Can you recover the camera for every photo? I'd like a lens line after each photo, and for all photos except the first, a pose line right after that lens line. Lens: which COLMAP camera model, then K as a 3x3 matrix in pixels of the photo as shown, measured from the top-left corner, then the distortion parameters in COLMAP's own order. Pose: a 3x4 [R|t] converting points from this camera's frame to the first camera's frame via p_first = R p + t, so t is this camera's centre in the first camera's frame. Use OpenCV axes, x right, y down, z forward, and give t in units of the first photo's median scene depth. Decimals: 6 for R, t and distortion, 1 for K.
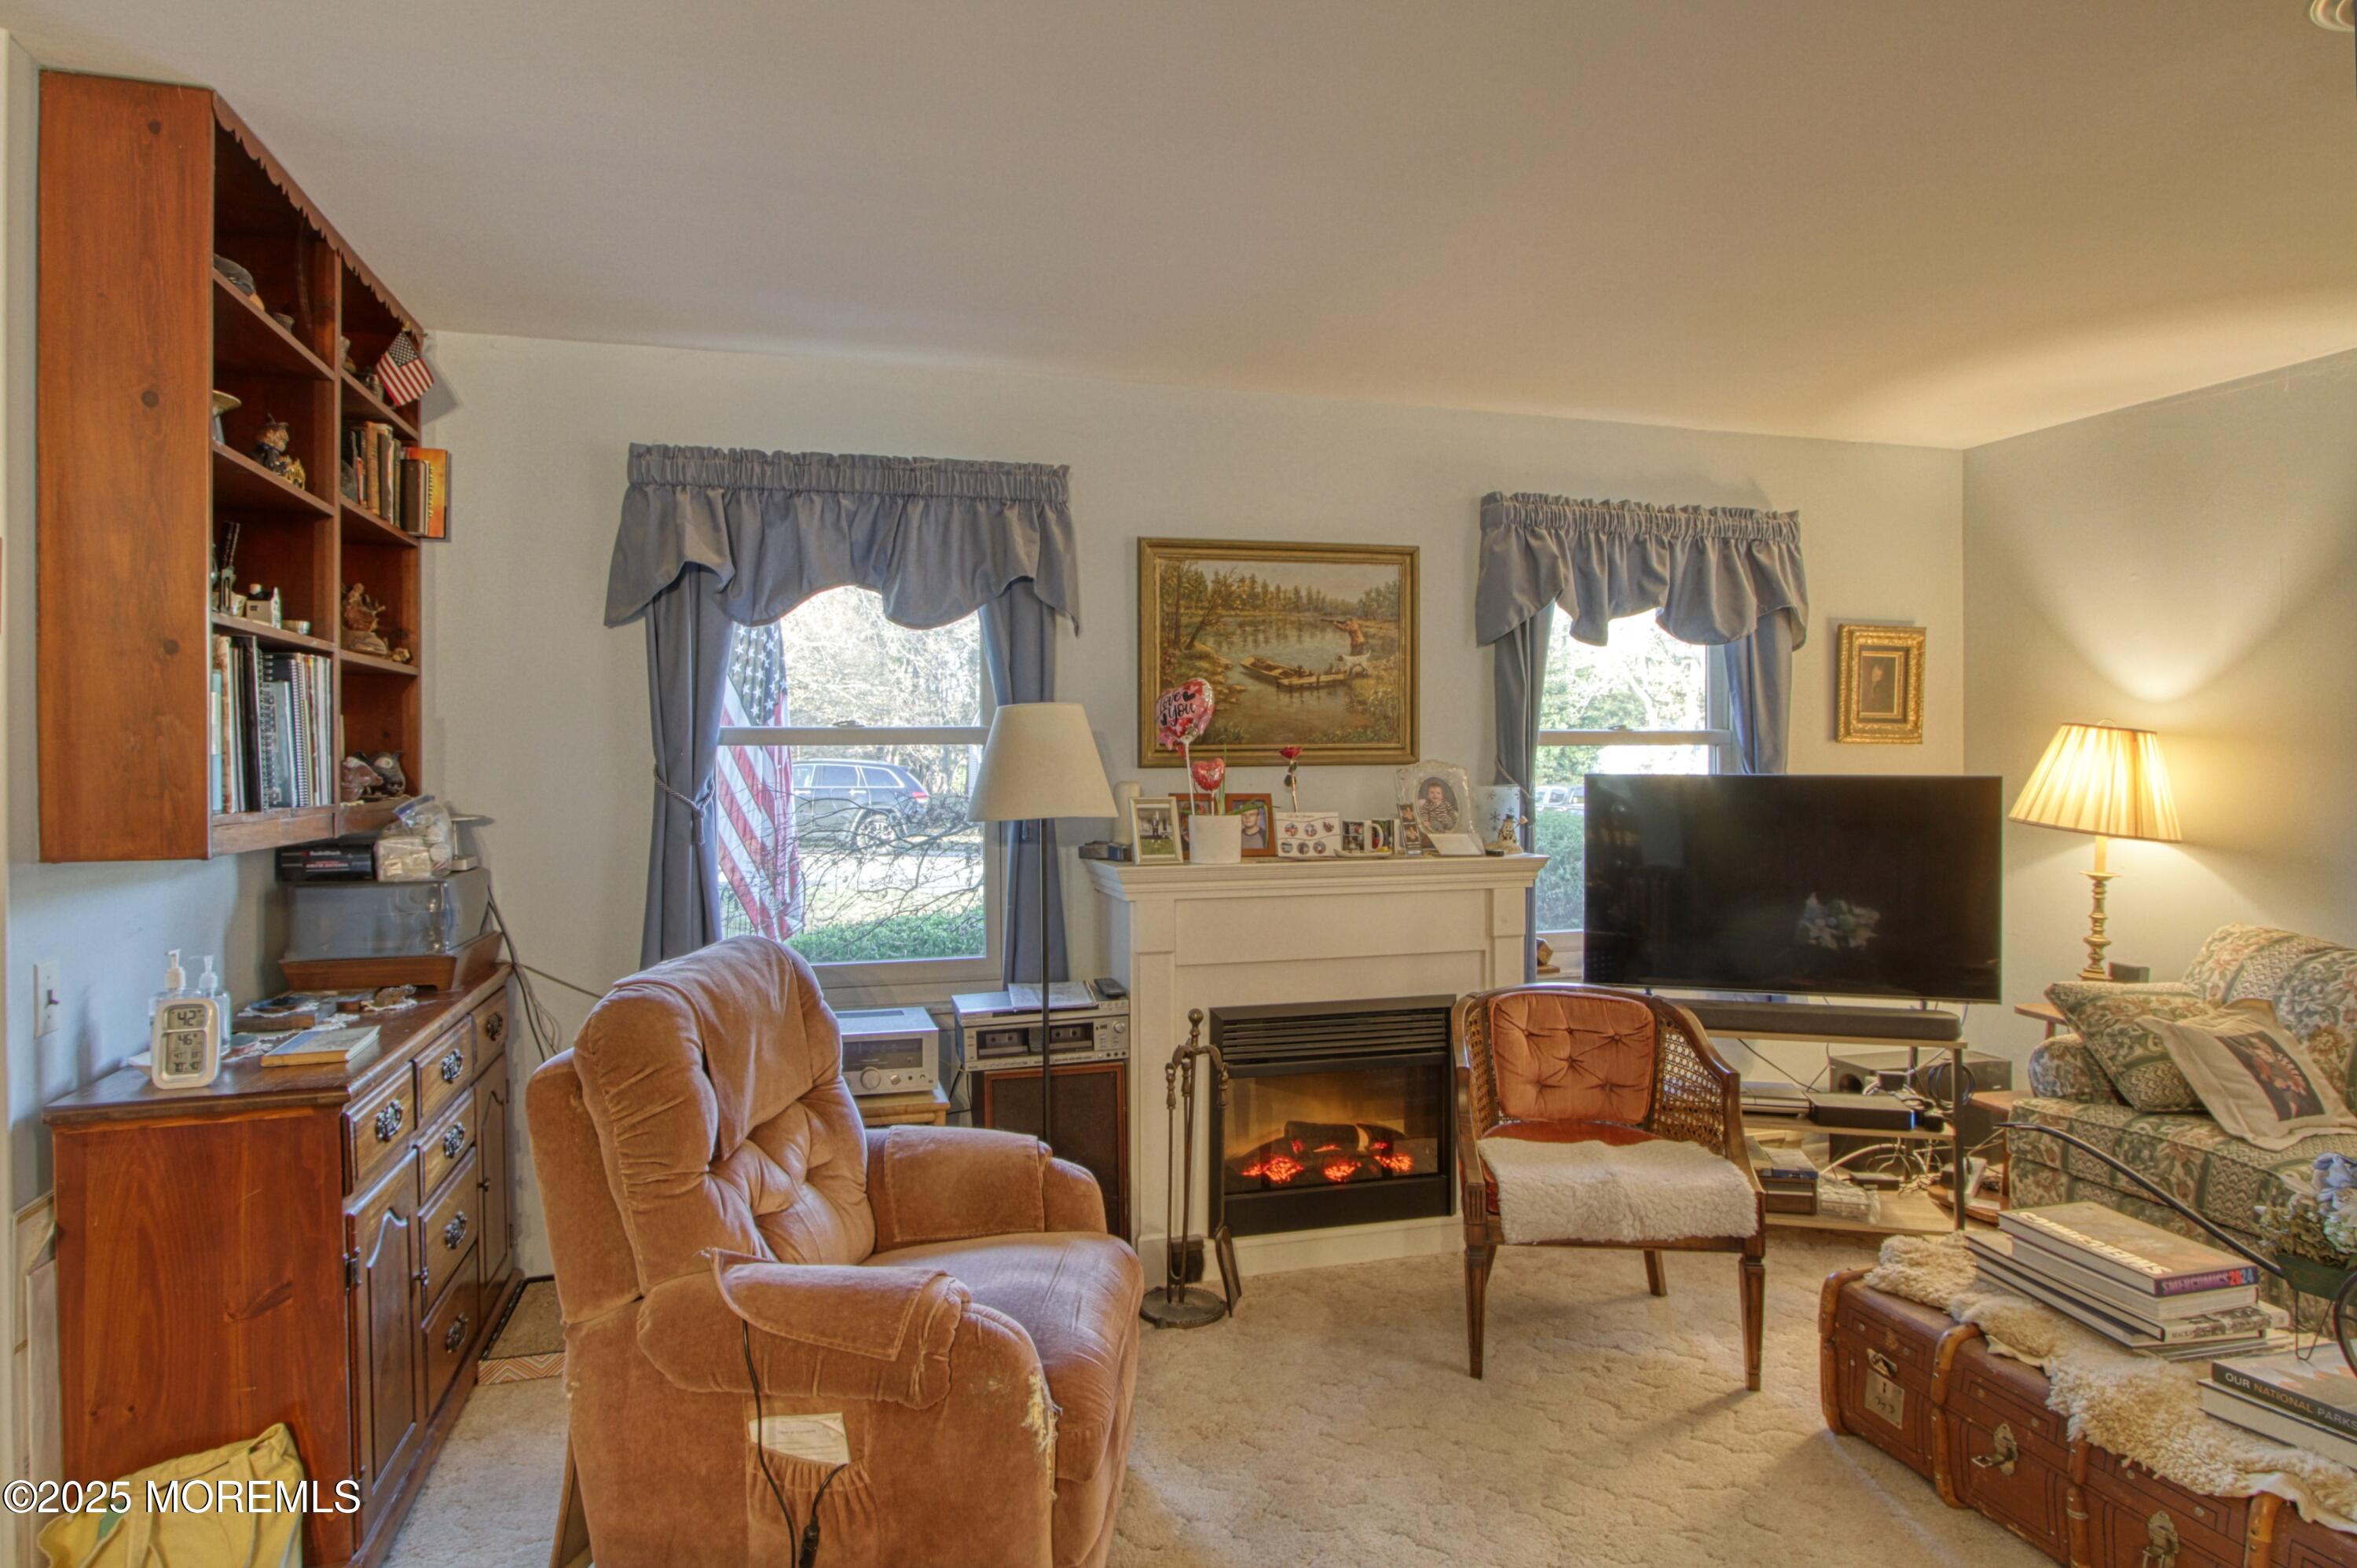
lens RADIAL K [[1324.9, 0, 1178.5], [0, 1324.9, 784.0], [0, 0, 1]] dist [-0.030442, 0.020456]
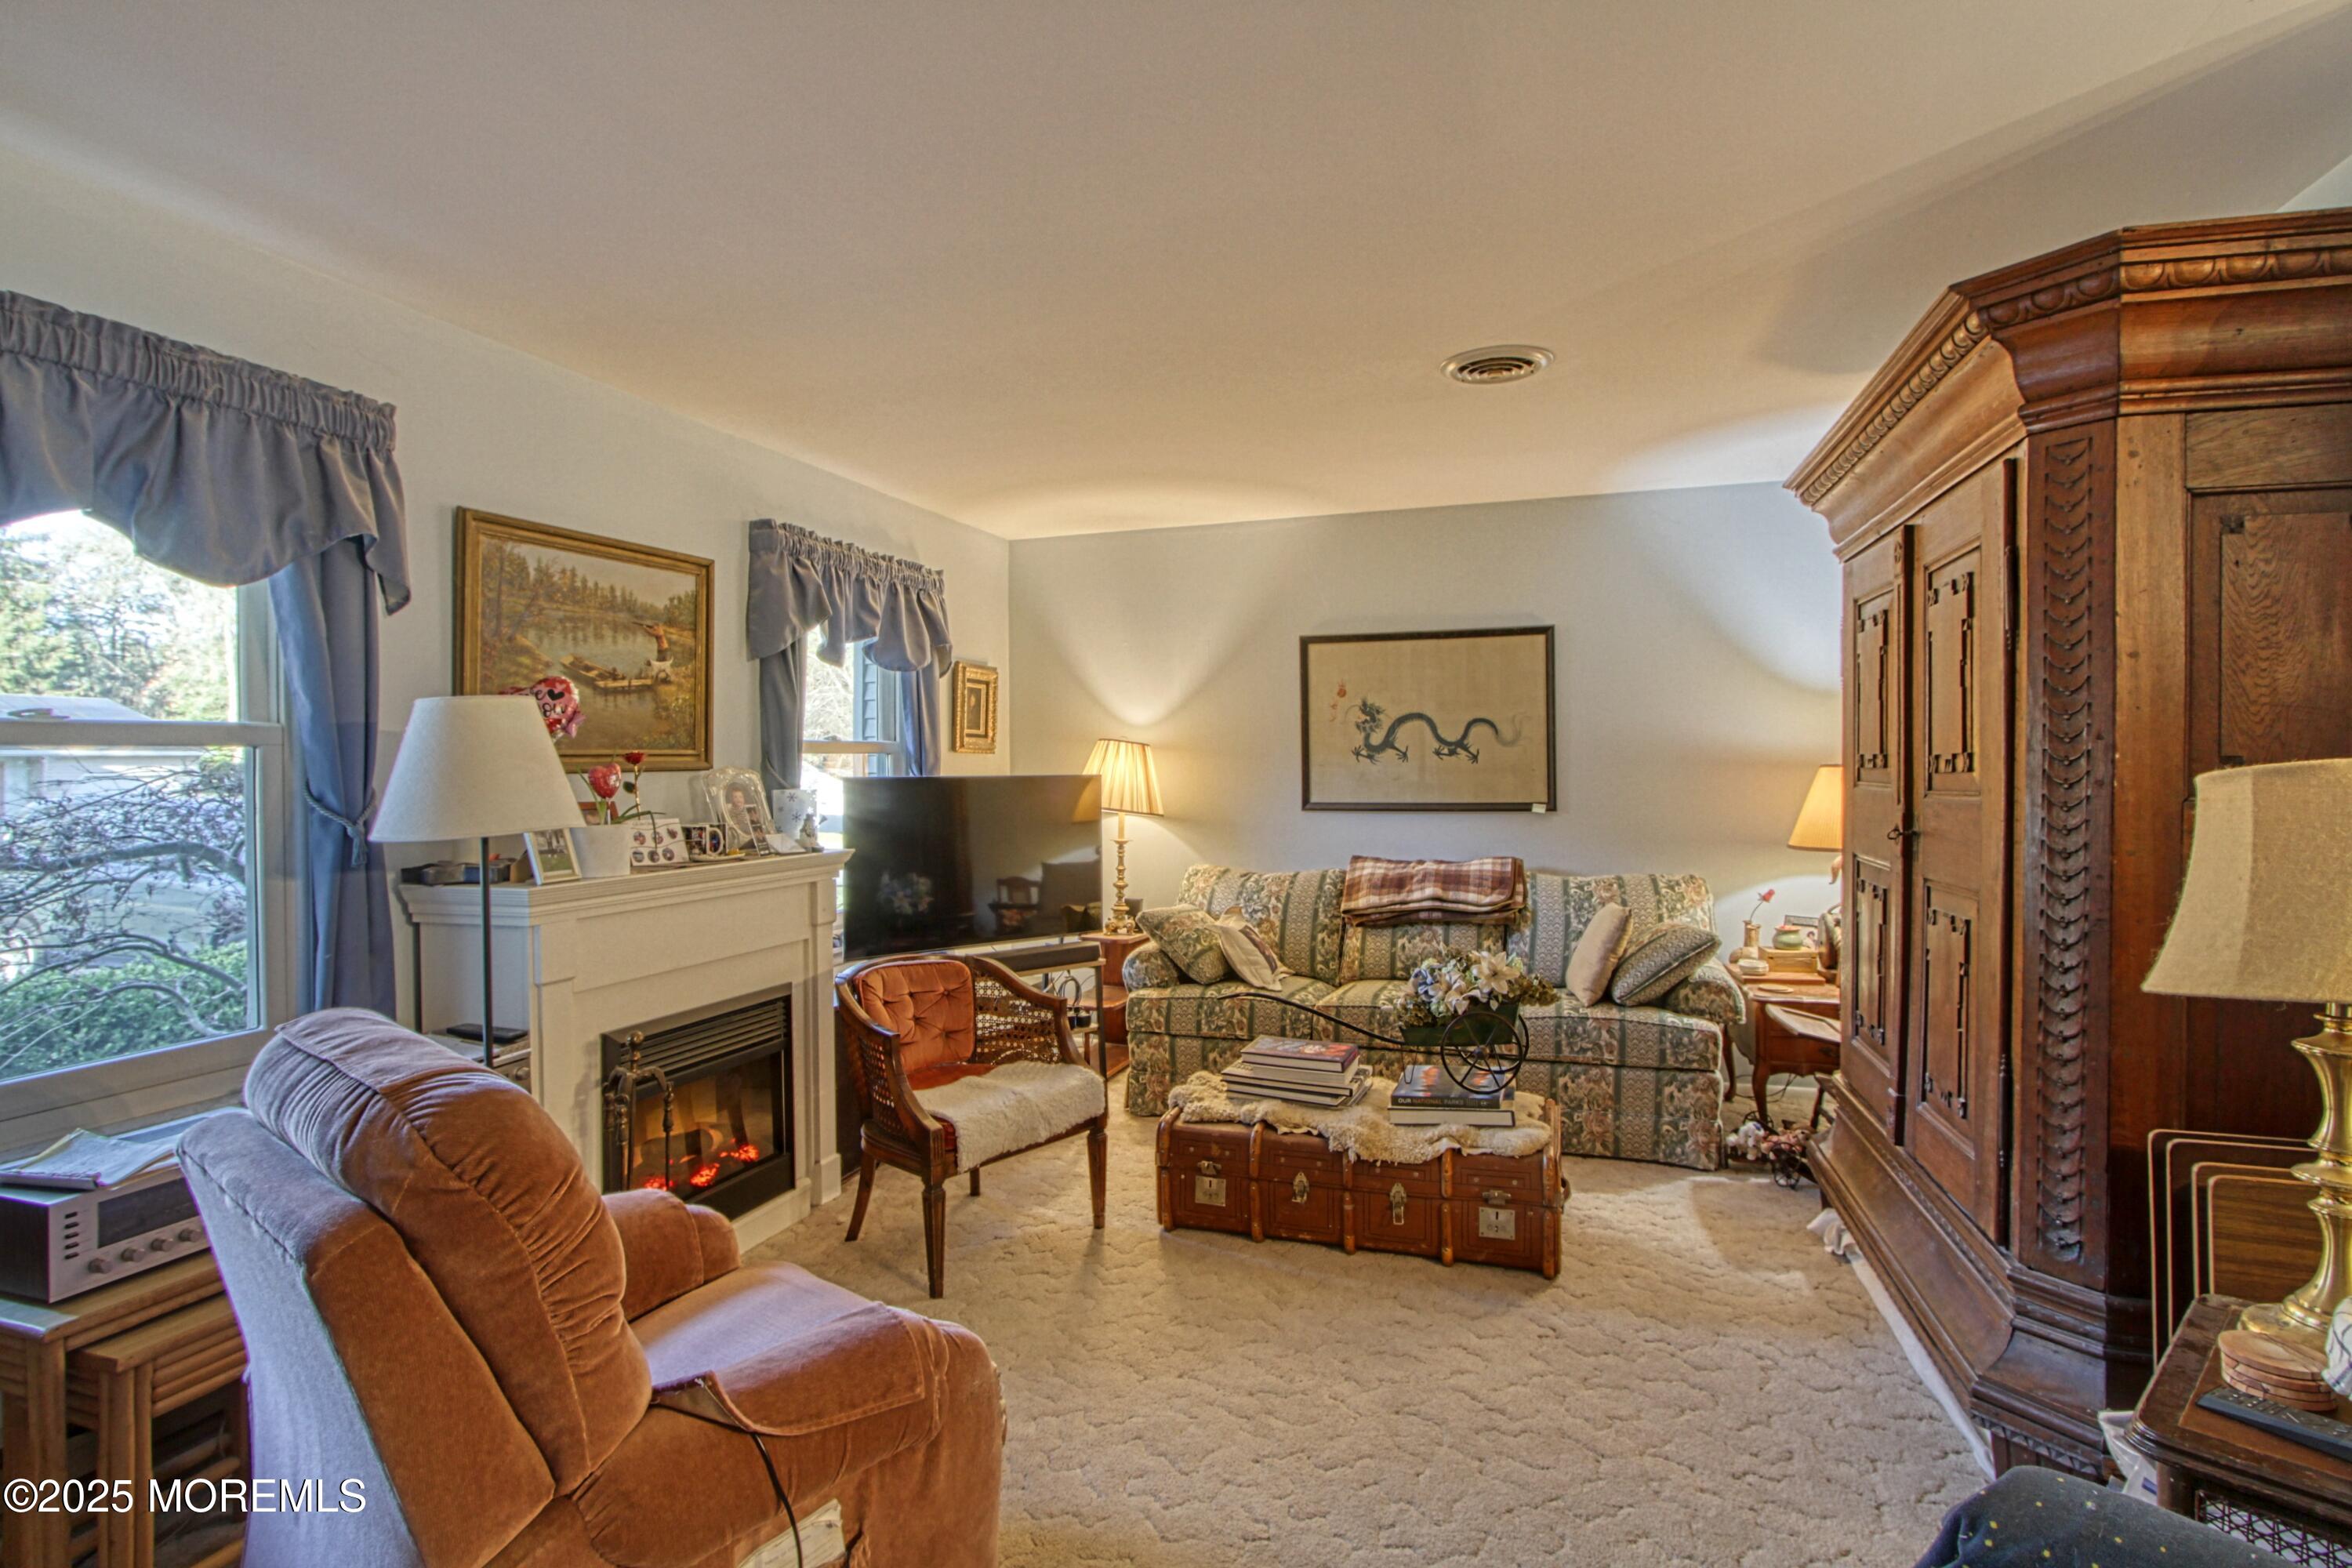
lens RADIAL K [[1204.6, 0, 1176.0], [0, 1204.6, 784.0], [0, 0, 1]] dist [-0.001355, 0.000041]
pose [[0.553788, -0.015953, 0.832505, -0.420852], [0.022487, 0.999738, 0.004199, 0.000161], [-0.832354, 0.016395, 0.554002, 0.183849]]
